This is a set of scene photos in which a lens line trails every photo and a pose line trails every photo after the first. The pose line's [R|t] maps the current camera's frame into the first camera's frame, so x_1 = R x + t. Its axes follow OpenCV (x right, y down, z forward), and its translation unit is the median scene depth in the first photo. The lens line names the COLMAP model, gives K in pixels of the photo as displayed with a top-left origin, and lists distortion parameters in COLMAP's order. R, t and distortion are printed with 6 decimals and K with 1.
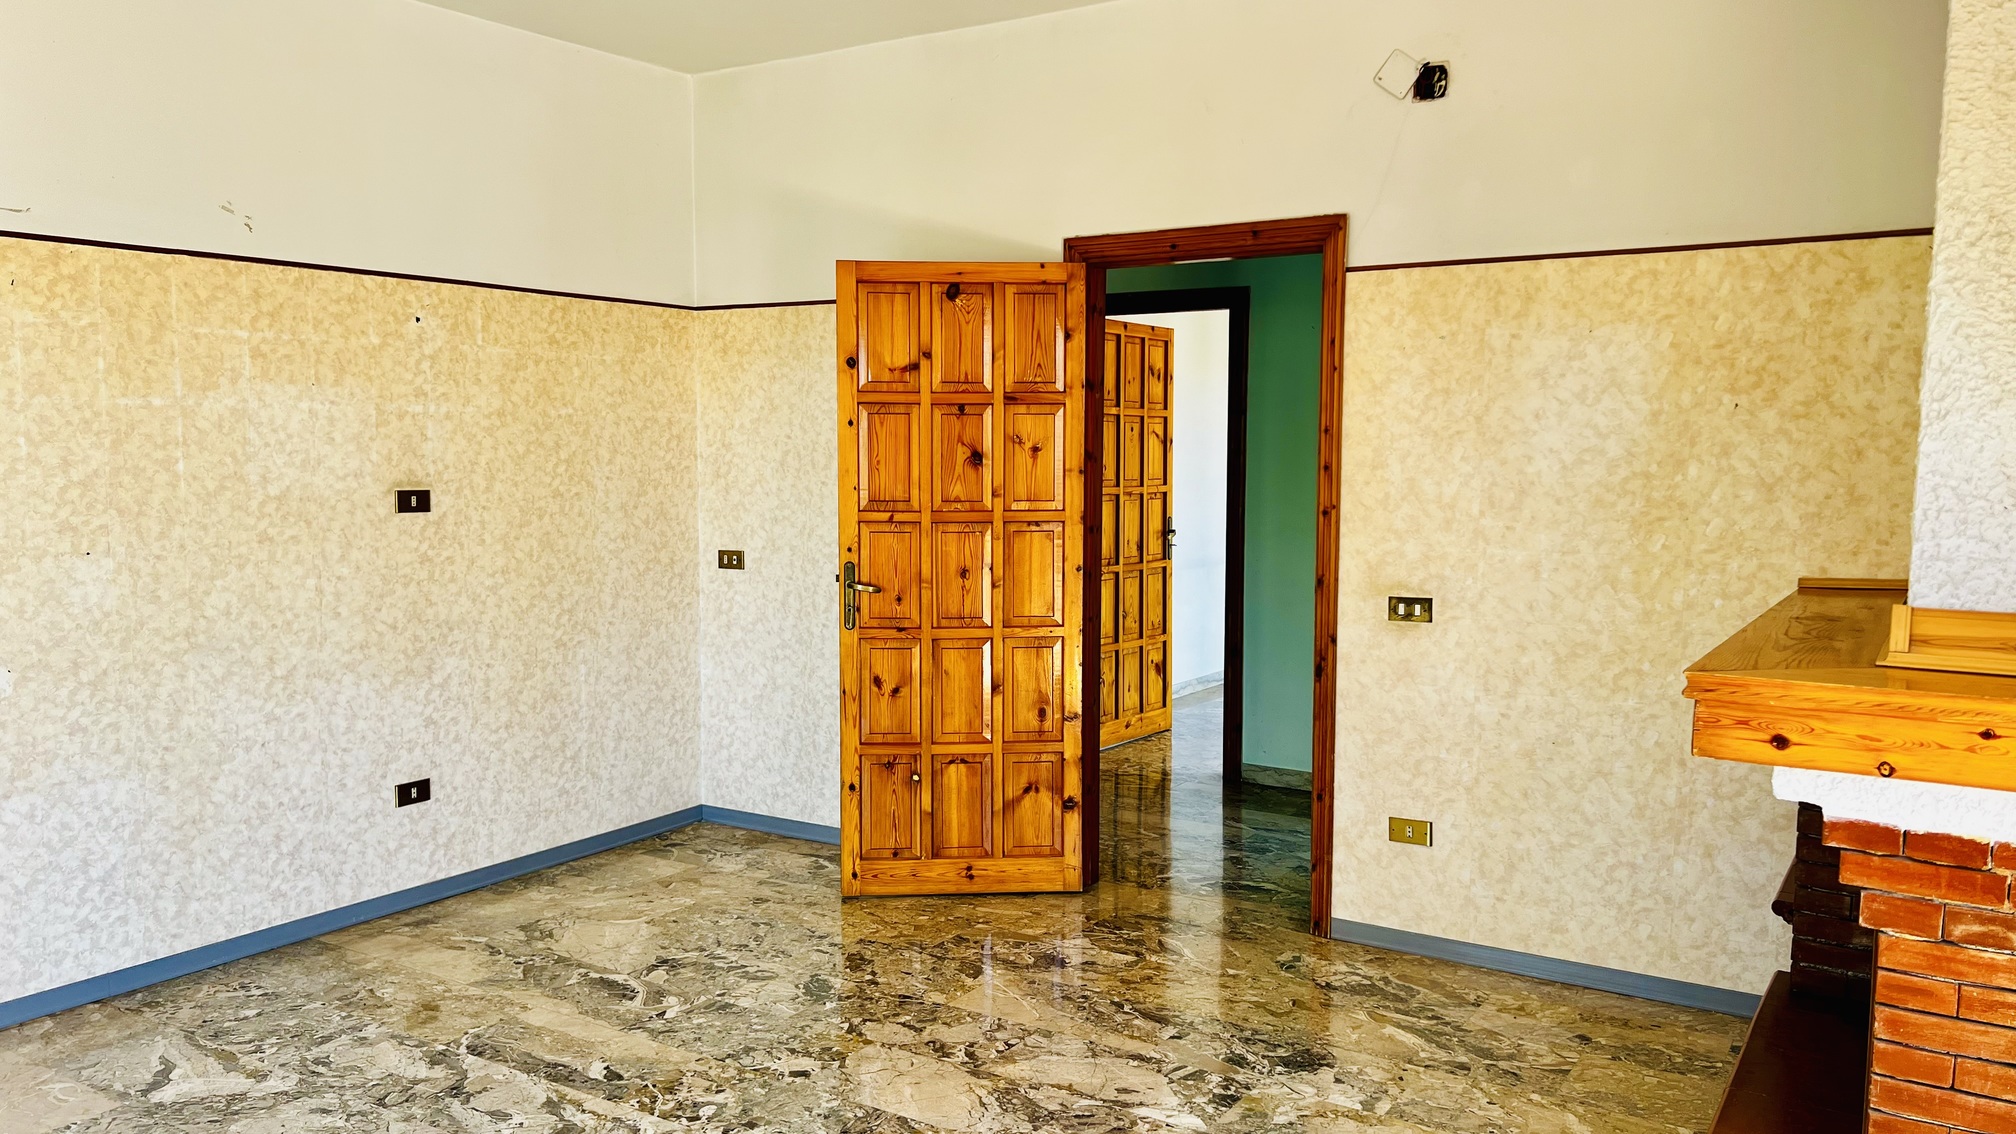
lens RADIAL K [[1514.9, 0, 1006.5], [0, 1514.9, 564.5], [0, 0, 1]] dist [0.009737, -0.000286]
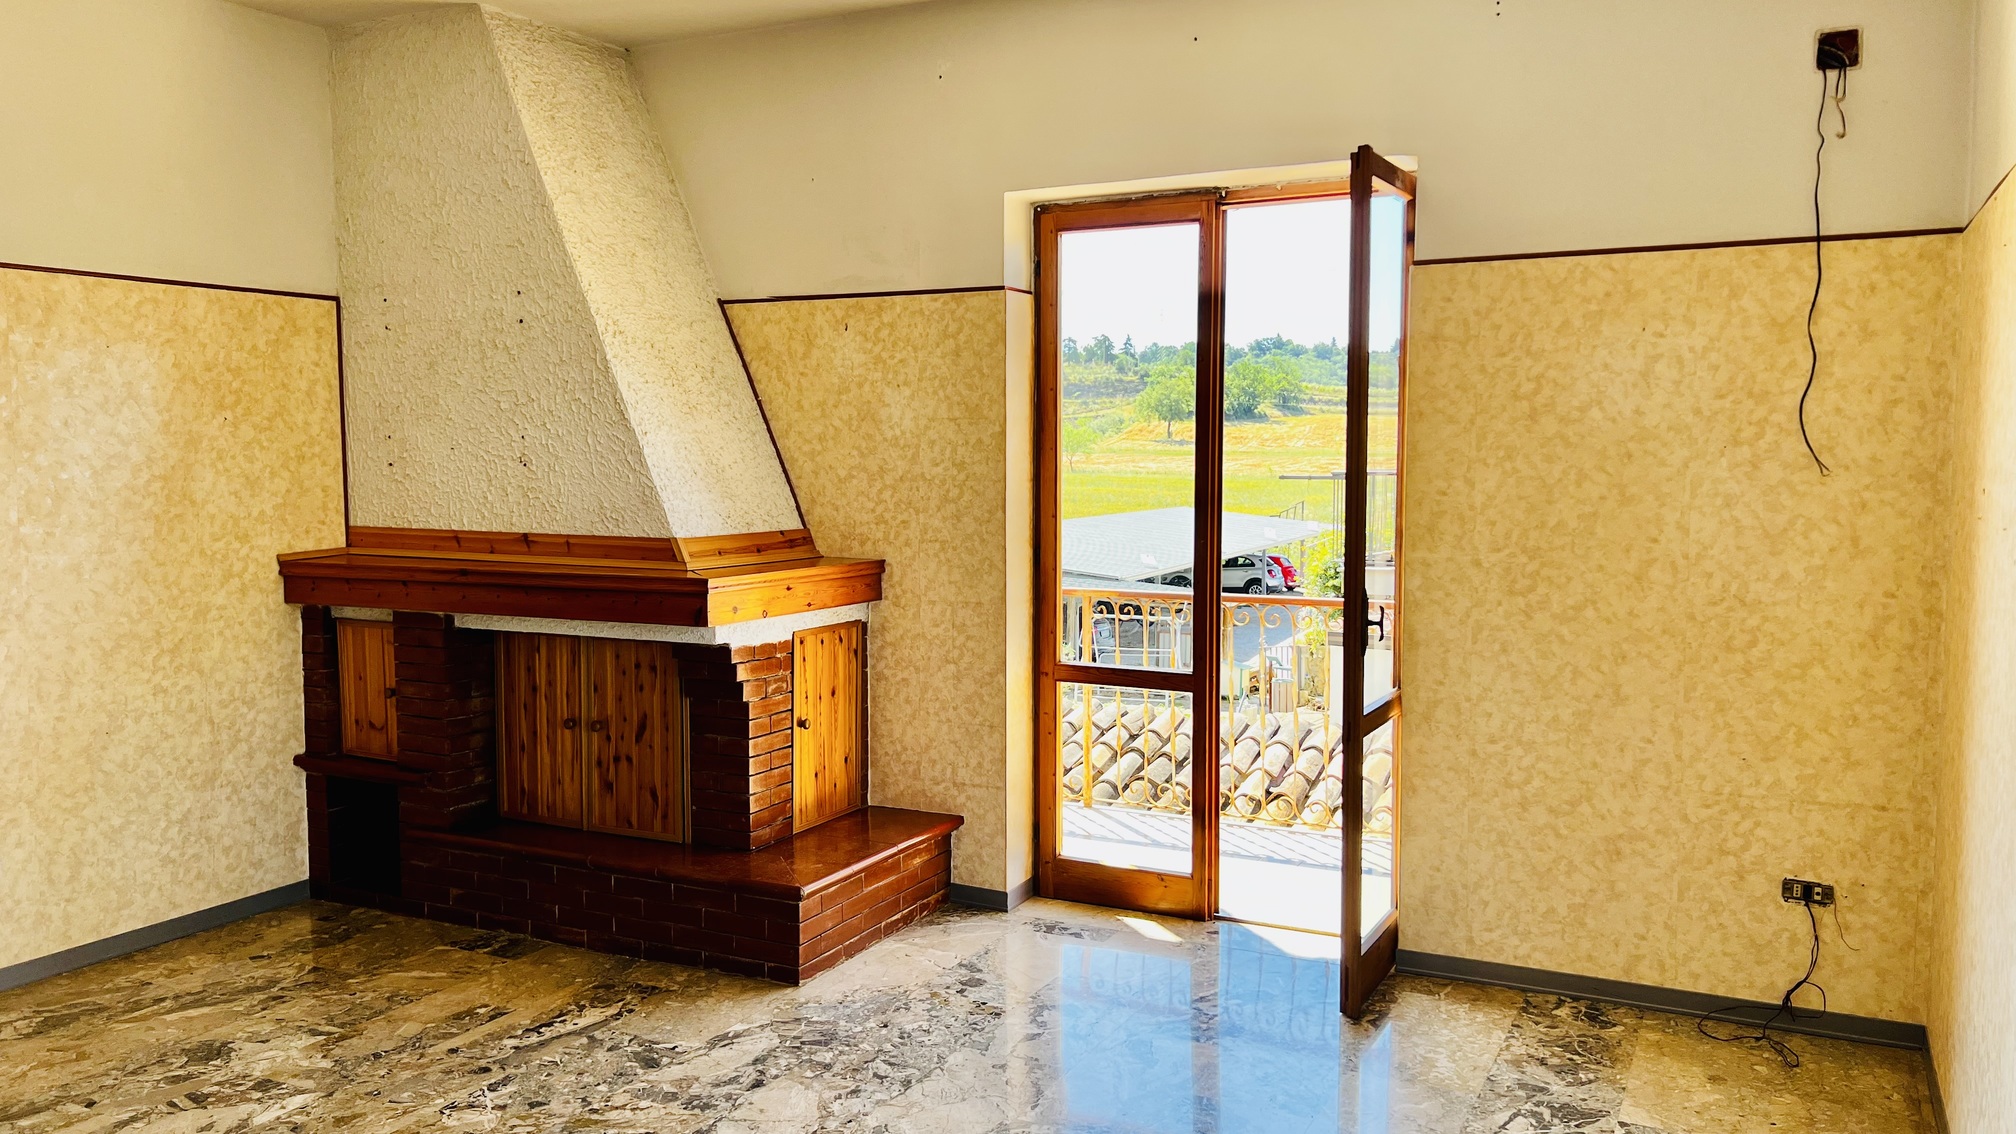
lens RADIAL K [[1514.9, 0, 1006.9], [0, 1514.9, 568.3], [0, 0, 1]] dist [0.009737, -0.000286]
pose [[-0.106183, -0.078161, 0.991270, -0.773714], [0.082491, 0.992777, 0.087116, -0.038319], [-0.990919, 0.091021, -0.098968, 0.486354]]
